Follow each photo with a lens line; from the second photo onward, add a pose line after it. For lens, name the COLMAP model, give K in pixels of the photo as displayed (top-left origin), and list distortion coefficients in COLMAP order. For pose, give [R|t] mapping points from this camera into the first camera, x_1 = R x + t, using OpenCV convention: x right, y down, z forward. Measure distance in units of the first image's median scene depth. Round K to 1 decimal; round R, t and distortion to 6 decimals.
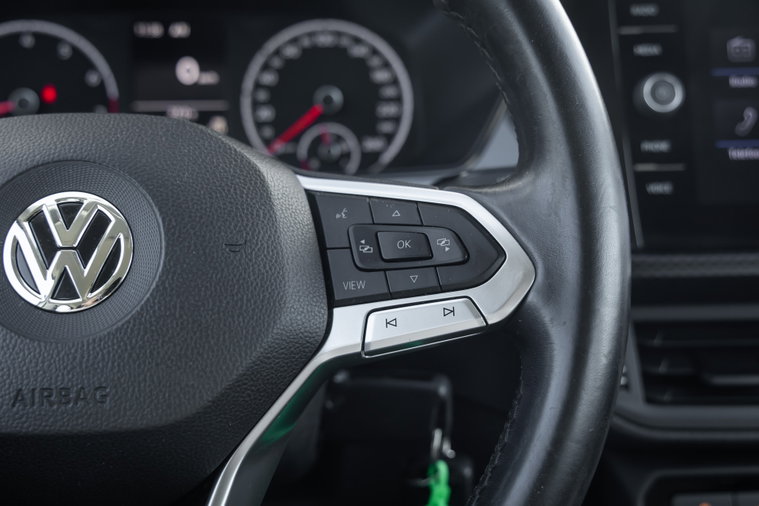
lens RADIAL K [[990.2, 0, 379.5], [0, 990.2, 253.0], [0, 0, 1]] dist [0.067010, 0.017657]
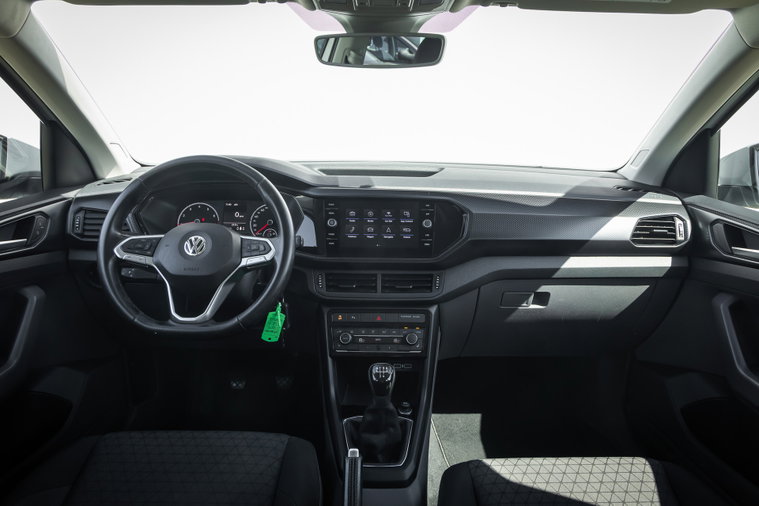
lens RADIAL K [[522.9, 0, 379.5], [0, 522.9, 253.0], [0, 0, 1]] dist [-0.000972, 0.000533]
pose [[0.998424, 0.029429, -0.047783, 0.863531], [-0.034182, 0.994206, -0.101917, 0.298464], [0.044506, 0.103389, 0.993645, -1.884714]]
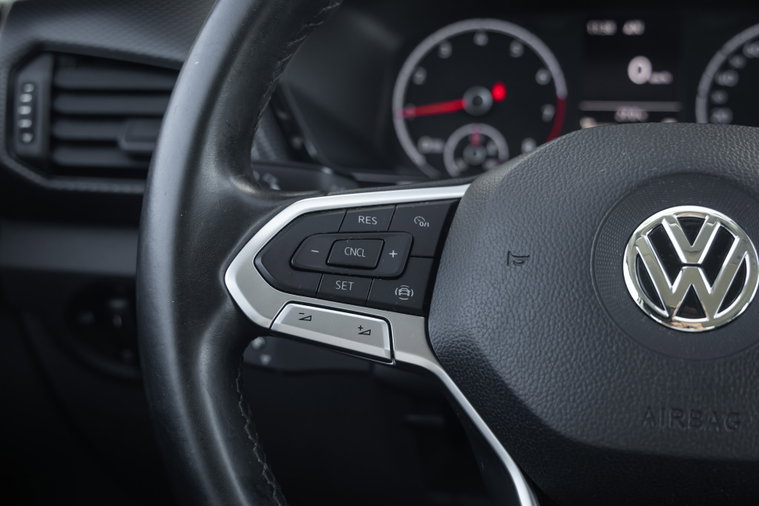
lens RADIAL K [[990.2, 0, 379.5], [0, 990.2, 253.0], [0, 0, 1]] dist [0.067010, 0.017657]
pose [[0.973535, 0.062493, -0.219828, -0.374165], [-0.059473, 0.998023, 0.020332, -0.016871], [0.220663, -0.006720, 0.975327, -0.011044]]
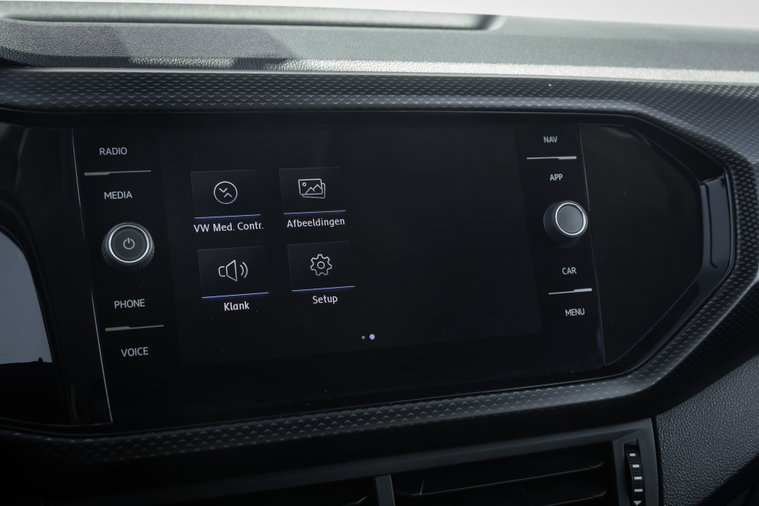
lens RADIAL K [[944.3, 0, 379.5], [0, 944.3, 253.0], [0, 0, 1]] dist [-0.016513, 0.008033]
pose [[0.965958, -0.040948, 0.255437, 0.396003], [0.069176, 0.992323, -0.102521, -0.073094], [-0.249278, 0.116701, 0.961375, 0.209607]]
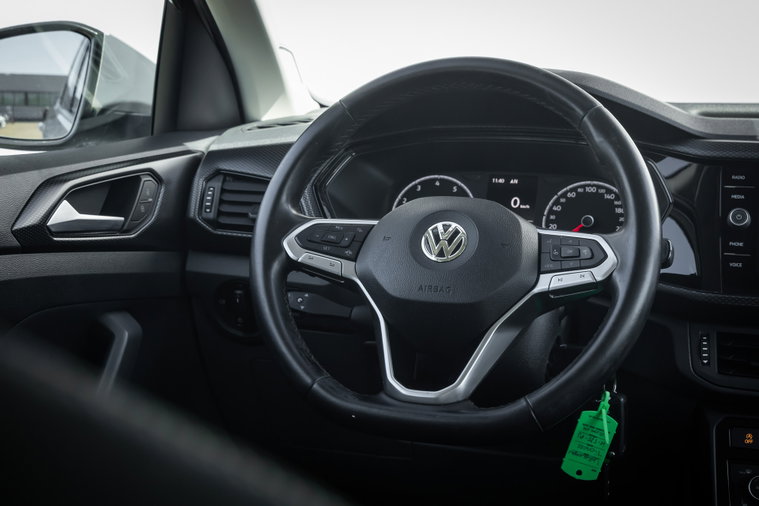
lens RADIAL K [[1184.0, 0, 379.5], [0, 1184.0, 253.0], [0, 0, 1]] dist [0.009913, 0.012593]
pose [[0.930464, 0.069066, -0.359816, 0.655624], [-0.142575, 0.972918, -0.181943, 0.610364], [0.337505, 0.220592, 0.915112, -1.914973]]
